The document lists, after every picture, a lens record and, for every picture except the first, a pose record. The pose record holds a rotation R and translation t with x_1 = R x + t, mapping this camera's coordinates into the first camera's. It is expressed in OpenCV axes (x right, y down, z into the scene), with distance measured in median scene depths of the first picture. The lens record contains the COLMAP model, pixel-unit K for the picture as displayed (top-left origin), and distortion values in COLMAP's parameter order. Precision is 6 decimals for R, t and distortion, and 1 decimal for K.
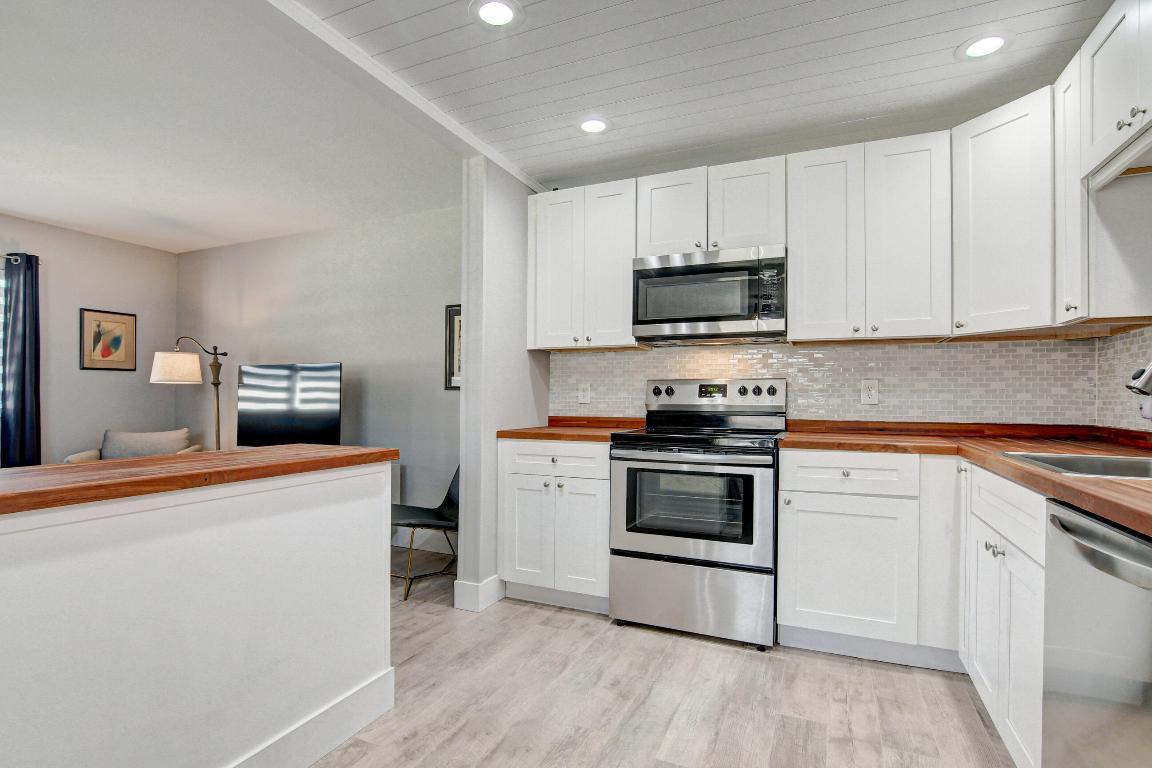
lens RADIAL K [[564.4, 0, 572.1], [0, 564.4, 394.0], [0, 0, 1]] dist [-0.032127, 0.011302]
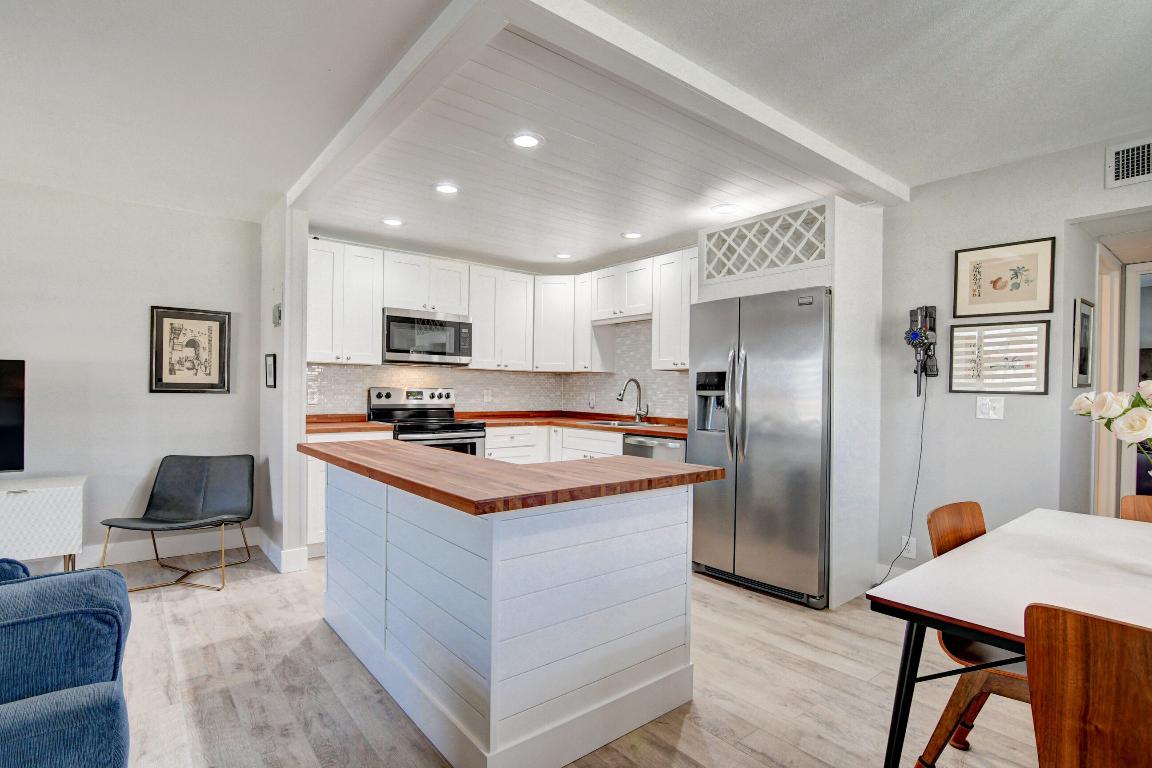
lens RADIAL K [[564.4, 0, 572.1], [0, 564.4, 394.0], [0, 0, 1]] dist [-0.032127, 0.011302]
pose [[0.454644, -0.004570, 0.890661, -1.075142], [-0.016171, 0.999780, 0.013385, -0.042523], [-0.890526, -0.020488, 0.454470, -0.123722]]
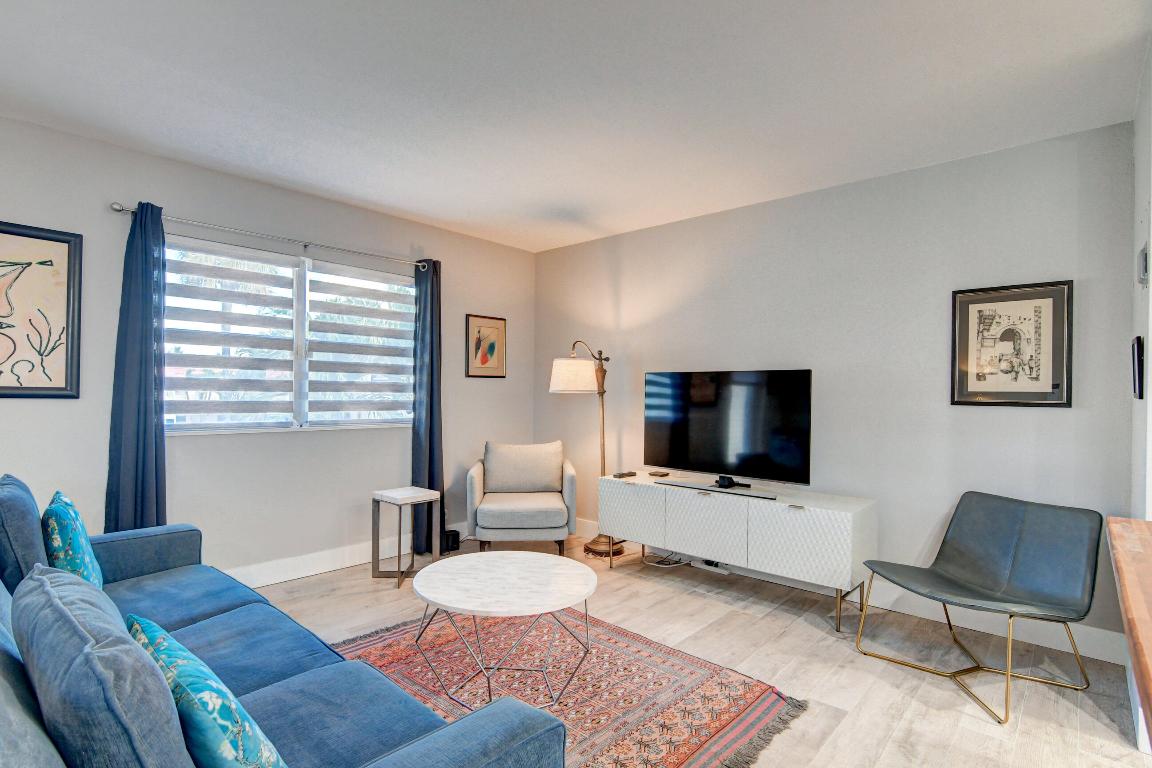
lens RADIAL K [[572.2, 0, 563.4], [0, 572.2, 395.6], [0, 0, 1]] dist [-0.033081, 0.012954]
pose [[0.946832, 0.004435, -0.321696, -0.673967], [-0.001660, 0.999959, 0.008900, -0.036608], [0.321723, -0.007893, 0.946801, 0.187815]]
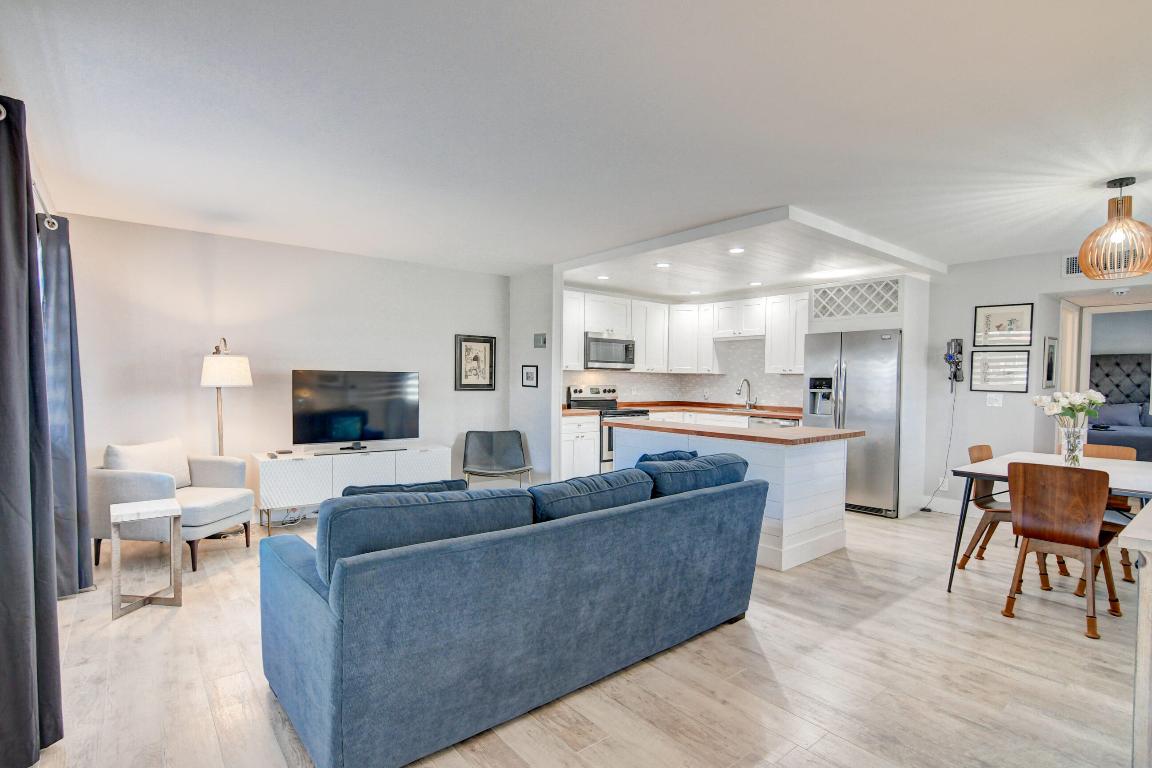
lens RADIAL K [[561.6, 0, 570.2], [0, 561.6, 396.3], [0, 0, 1]] dist [-0.032225, 0.010014]
pose [[0.458601, -0.026282, 0.888254, -2.035590], [-0.014850, 0.999196, 0.037232, -0.075414], [-0.888518, -0.030265, 0.457842, 0.058246]]
